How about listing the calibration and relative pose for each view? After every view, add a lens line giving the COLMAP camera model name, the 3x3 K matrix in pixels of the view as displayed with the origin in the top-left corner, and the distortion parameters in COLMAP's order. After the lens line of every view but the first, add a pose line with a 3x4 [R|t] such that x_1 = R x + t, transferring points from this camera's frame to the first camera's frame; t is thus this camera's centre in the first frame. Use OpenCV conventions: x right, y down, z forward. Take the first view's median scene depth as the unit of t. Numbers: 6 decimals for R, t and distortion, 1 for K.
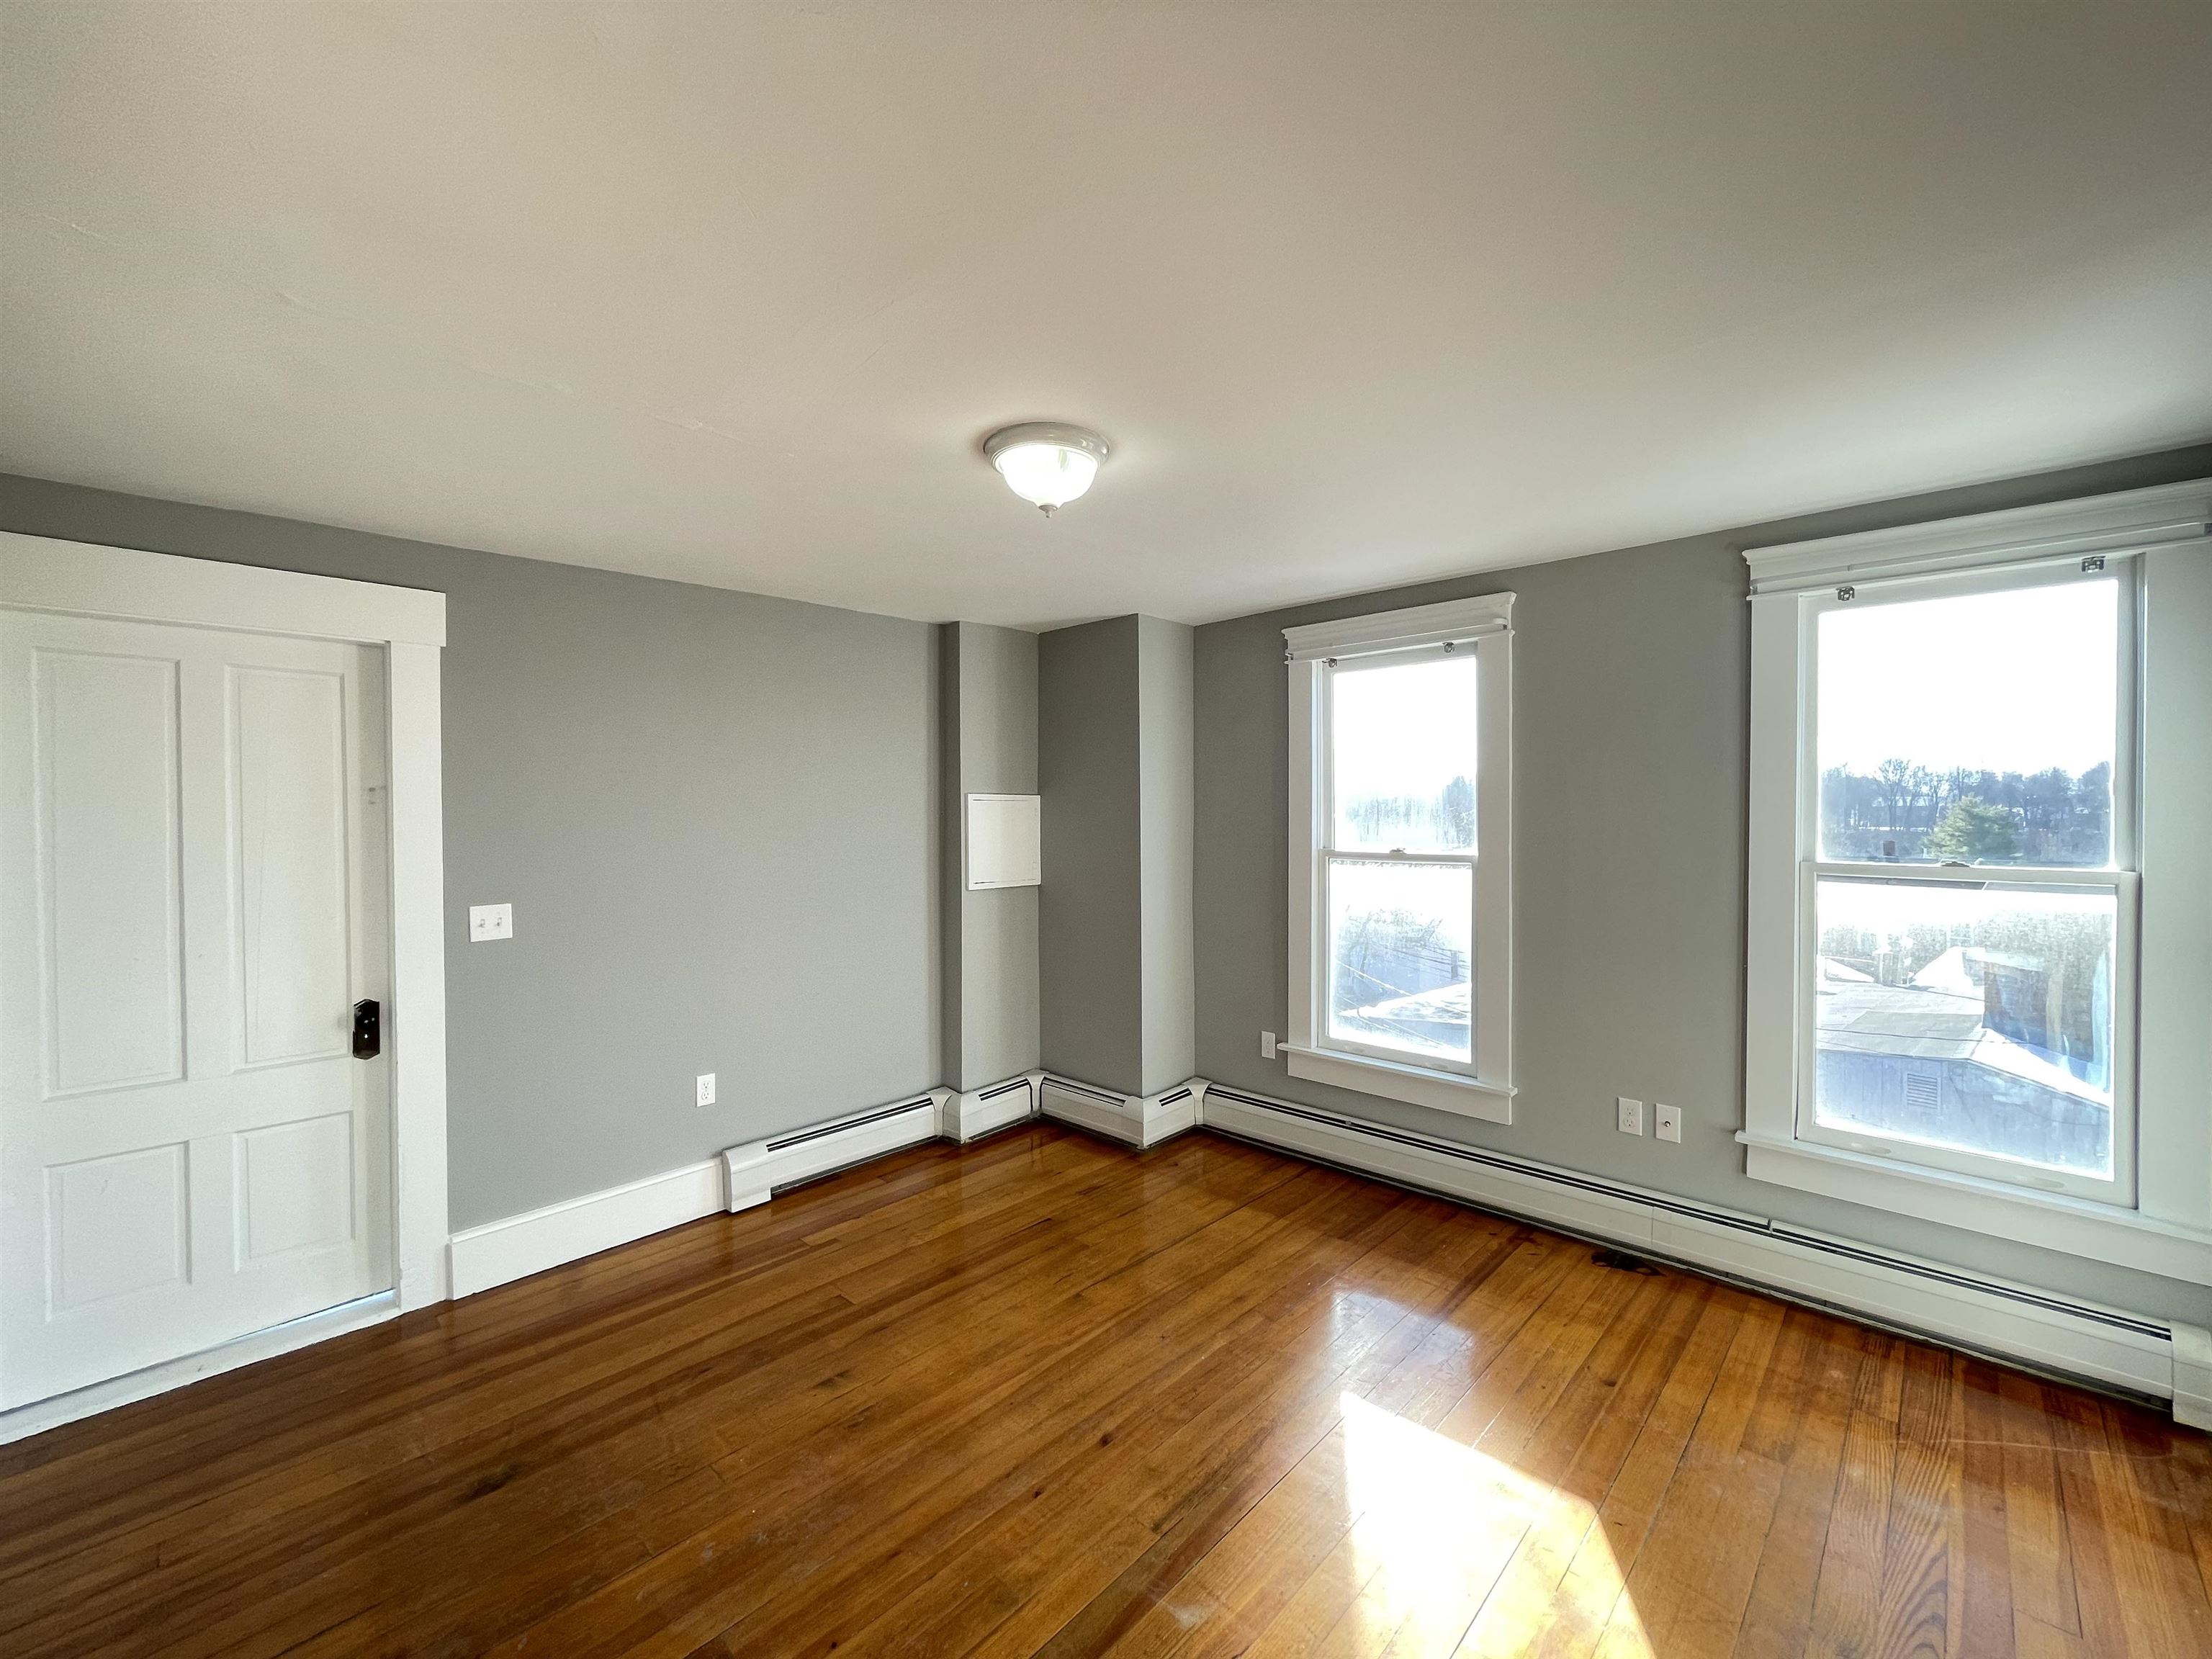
lens RADIAL K [[895.7, 0, 1103.1], [0, 895.7, 821.9], [0, 0, 1]] dist [-0.003645, 0.000304]
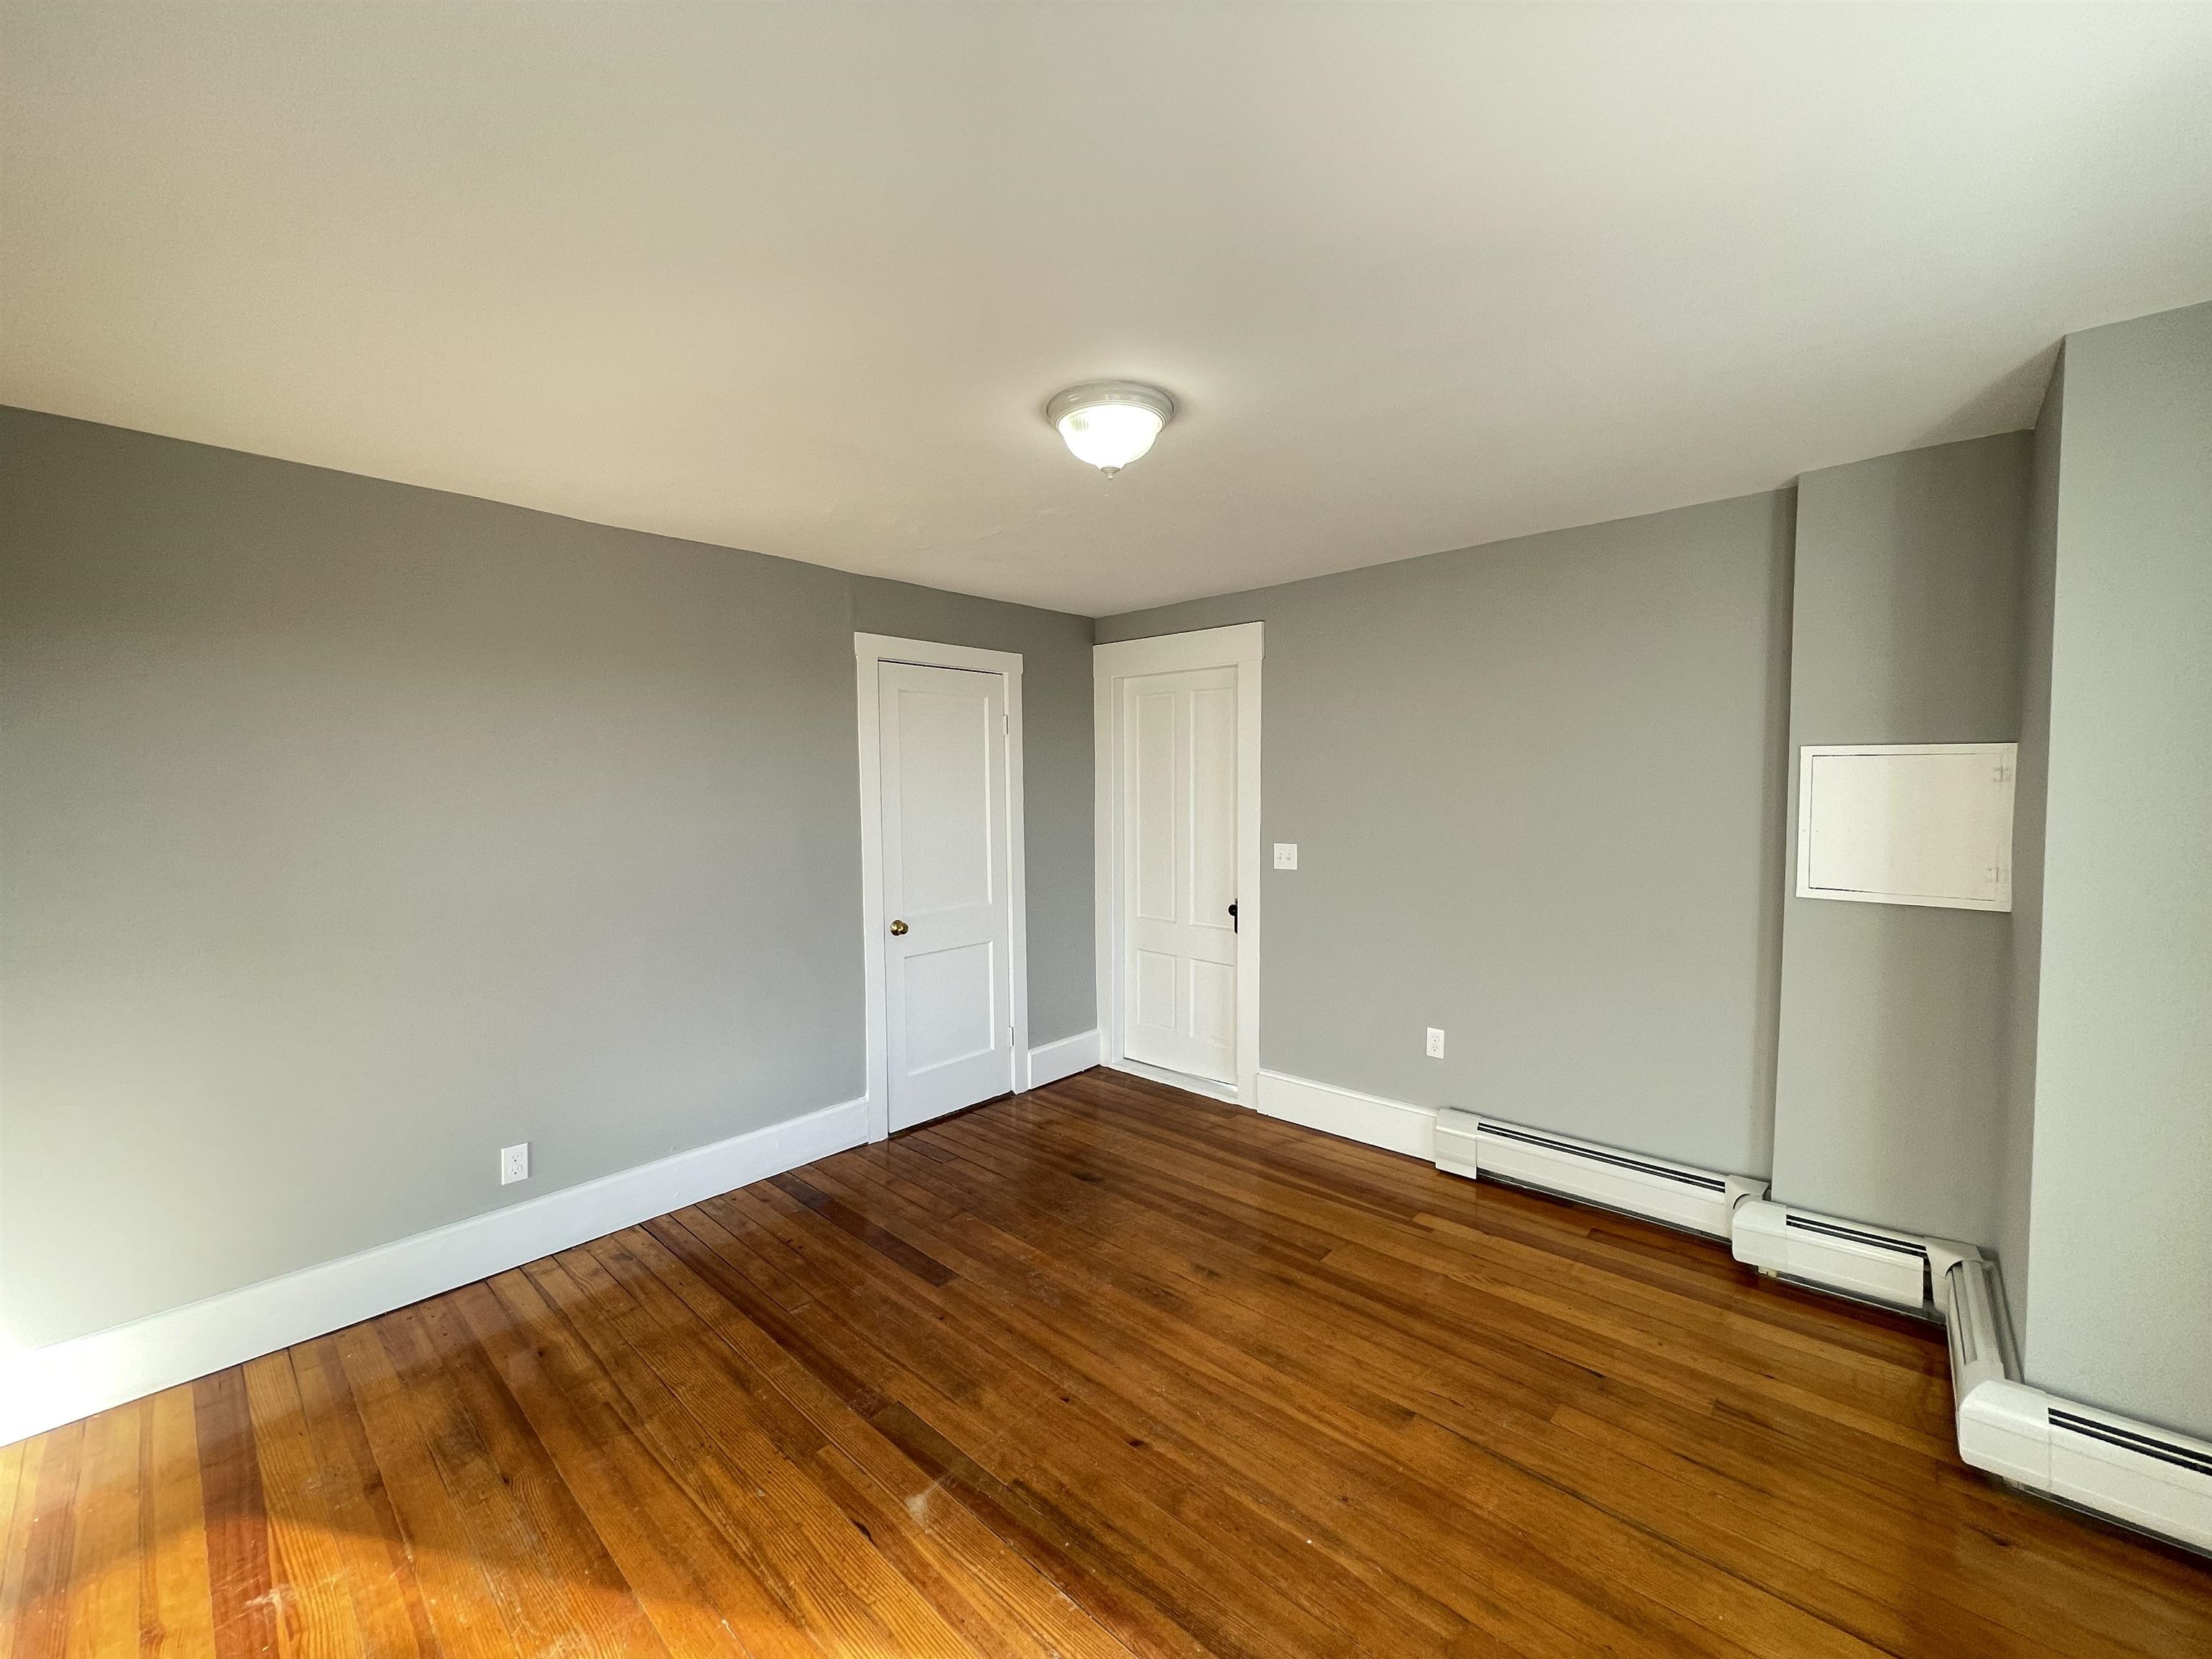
lens RADIAL K [[895.7, 0, 1103.1], [0, 895.7, 821.9], [0, 0, 1]] dist [-0.003645, 0.000304]
pose [[0.019454, 0.053501, -0.998378, 0.680366], [-0.006672, 0.998552, 0.053381, -0.011991], [0.999788, 0.005623, 0.019782, 0.702425]]
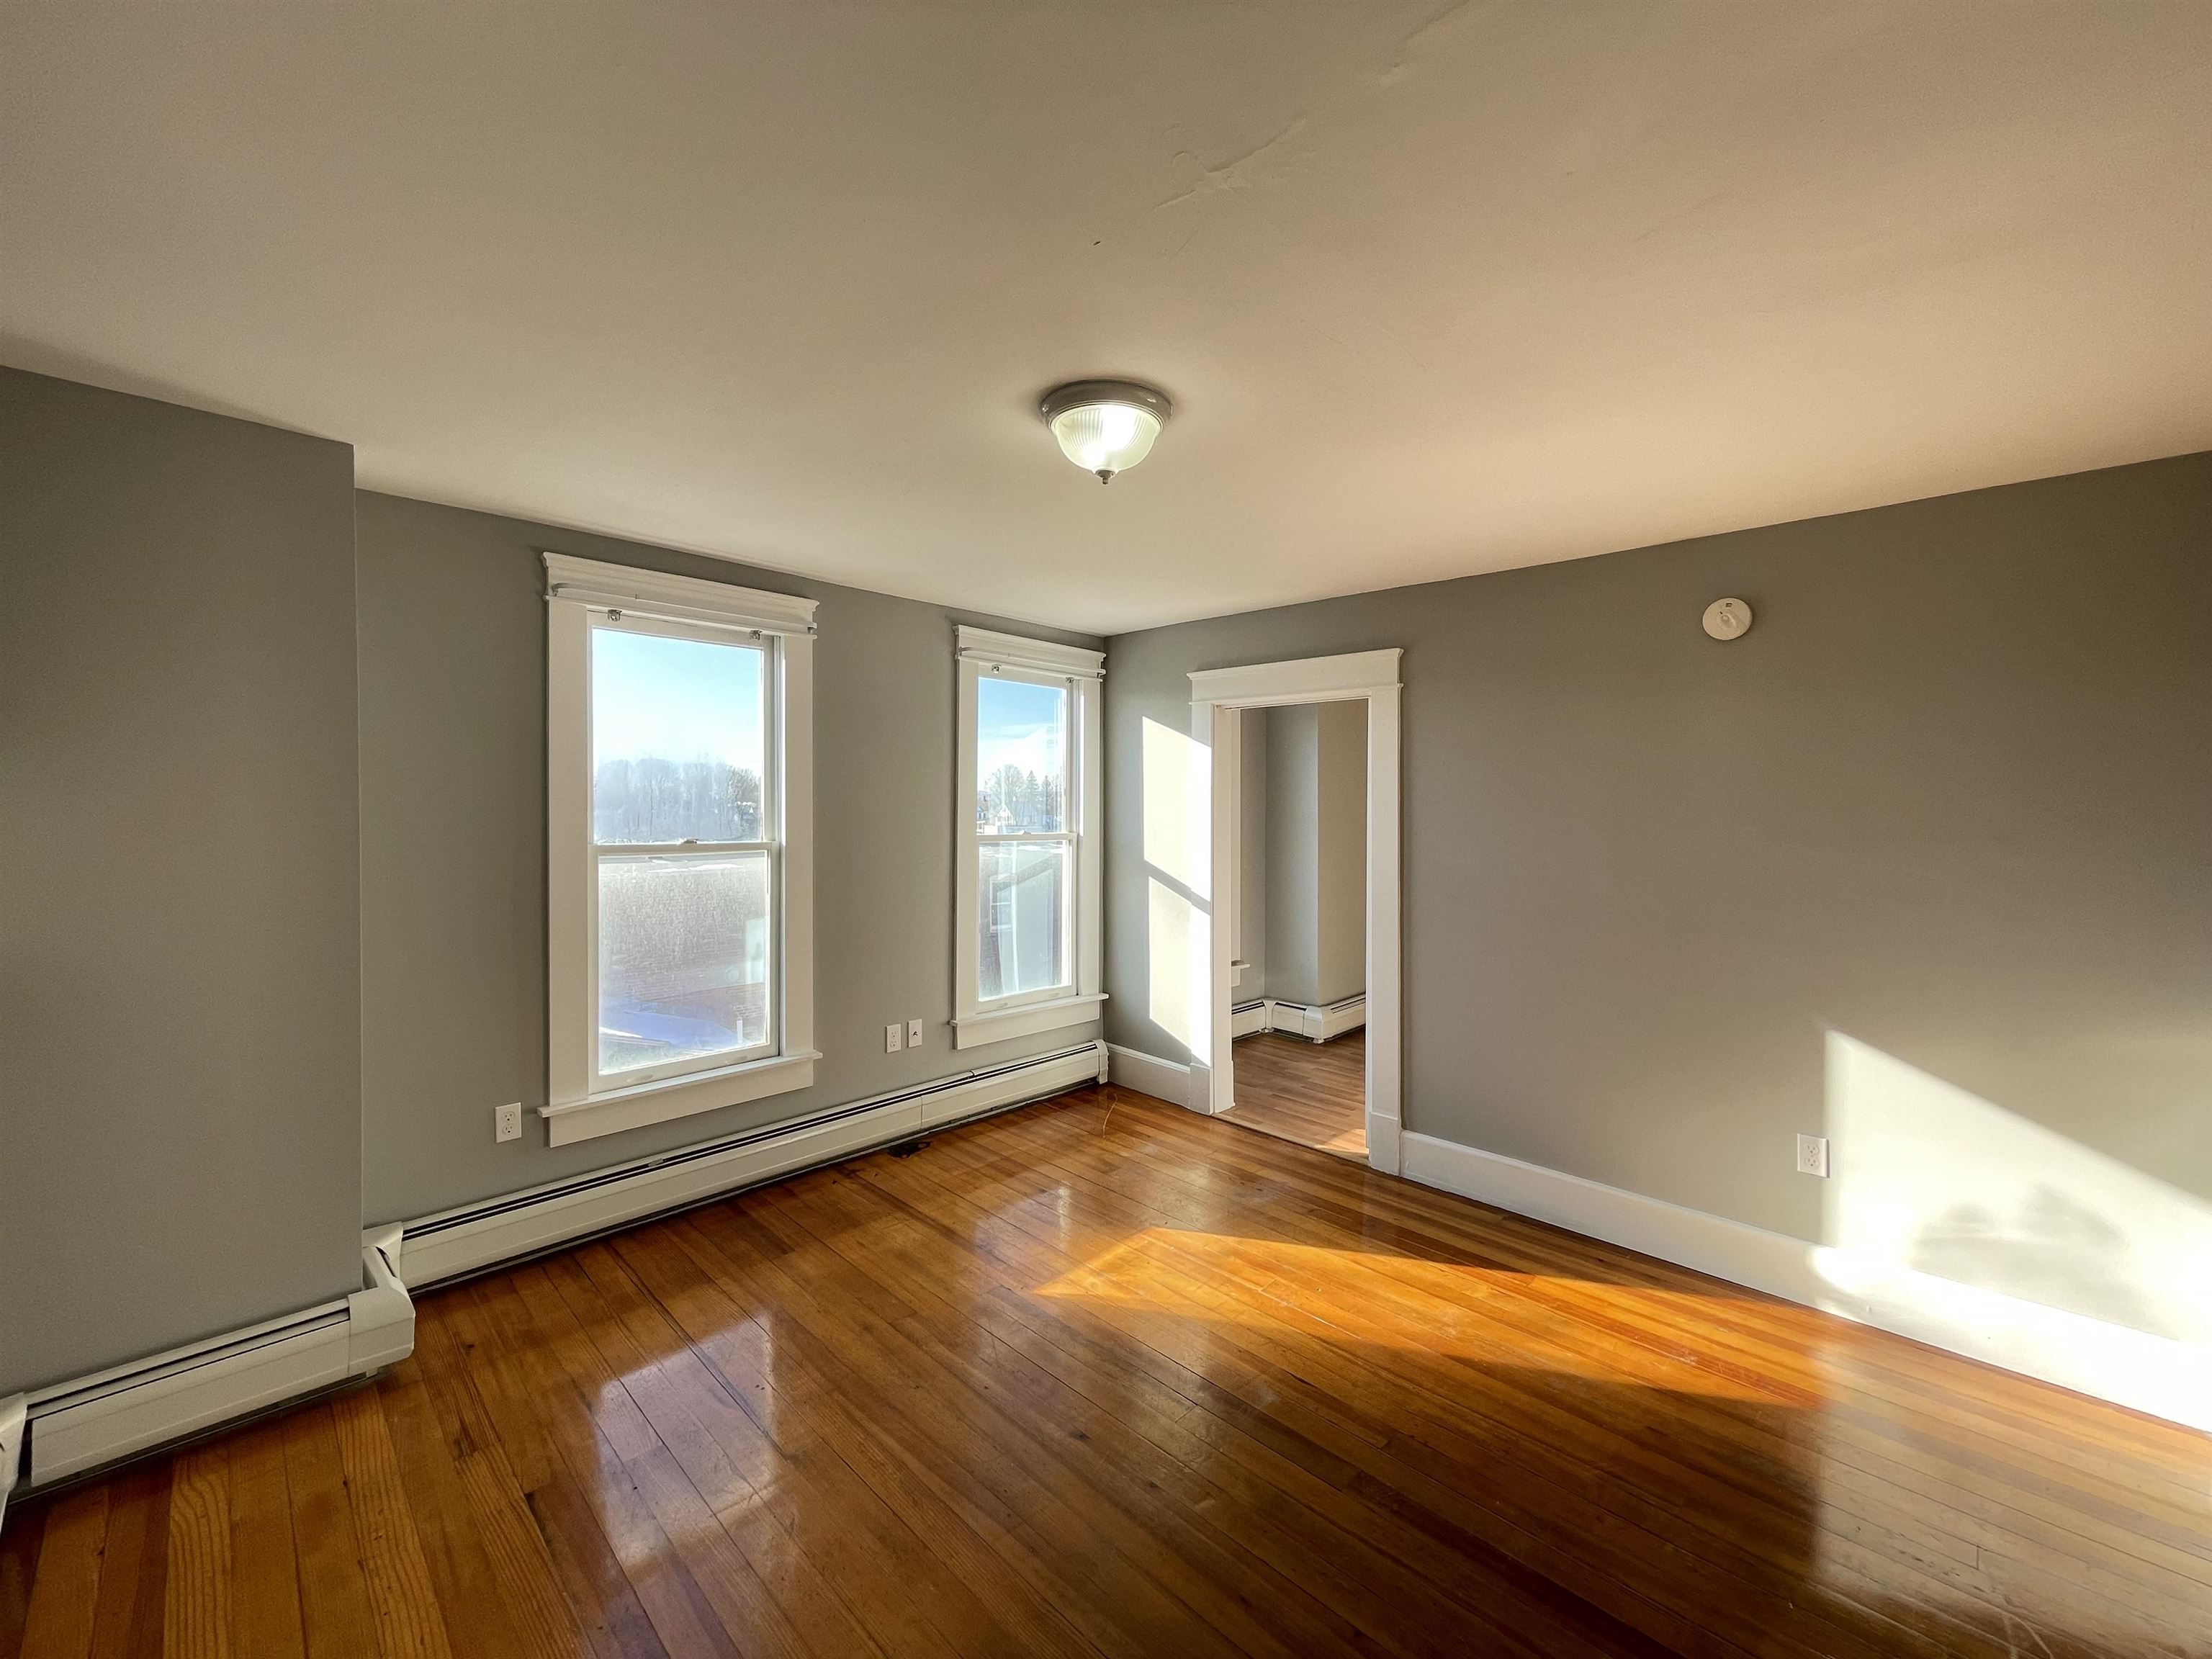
lens RADIAL K [[896.7, 0, 1106.2], [0, 896.7, 821.2], [0, 0, 1]] dist [0.001971, 0.000322]
pose [[0.011151, -0.013429, 0.999848, -0.731300], [0.001030, 0.999909, 0.013418, 0.000080], [-0.999937, 0.000881, 0.011164, 0.716669]]
